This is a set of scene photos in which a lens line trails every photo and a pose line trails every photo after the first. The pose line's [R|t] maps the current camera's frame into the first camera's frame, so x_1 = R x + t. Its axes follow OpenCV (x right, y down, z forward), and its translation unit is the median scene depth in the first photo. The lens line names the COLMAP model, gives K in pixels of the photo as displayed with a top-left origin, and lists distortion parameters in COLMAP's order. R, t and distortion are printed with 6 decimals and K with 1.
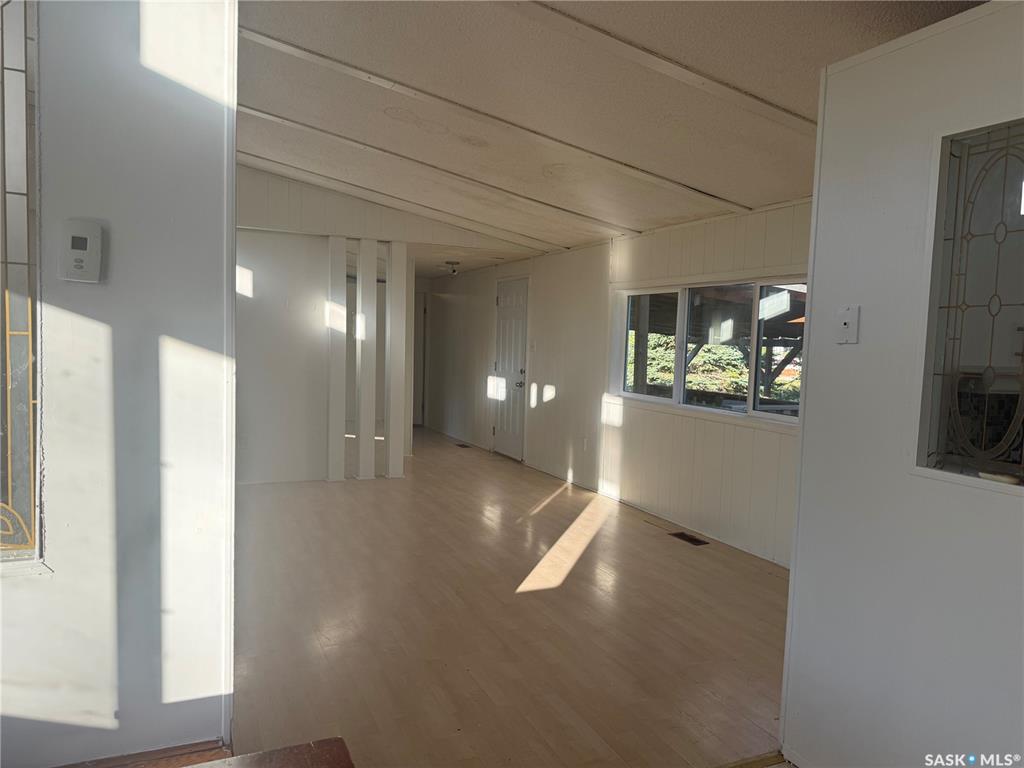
lens RADIAL K [[715.7, 0, 507.7], [0, 715.7, 389.1], [0, 0, 1]] dist [0.085757, -0.096517]
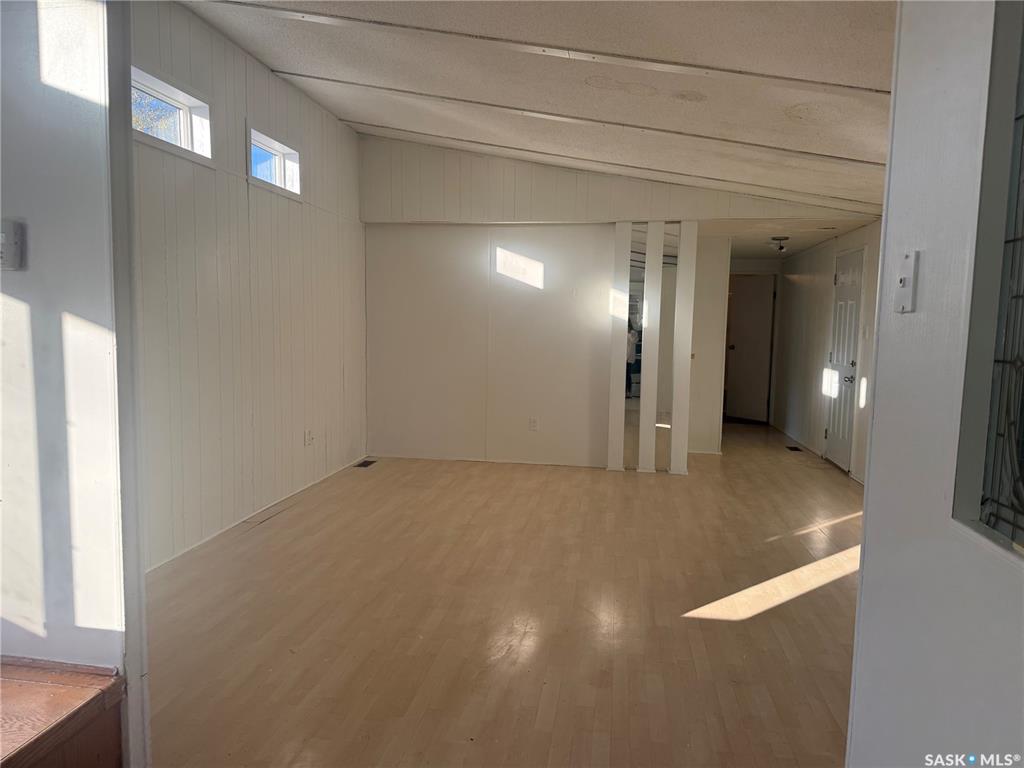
lens RADIAL K [[715.7, 0, 507.7], [0, 715.7, 389.1], [0, 0, 1]] dist [0.085757, -0.096517]
pose [[0.832053, 0.038384, -0.553367, 0.179706], [-0.032495, 0.999263, 0.020453, 0.000663], [0.553744, 0.000963, 0.832686, 0.097732]]
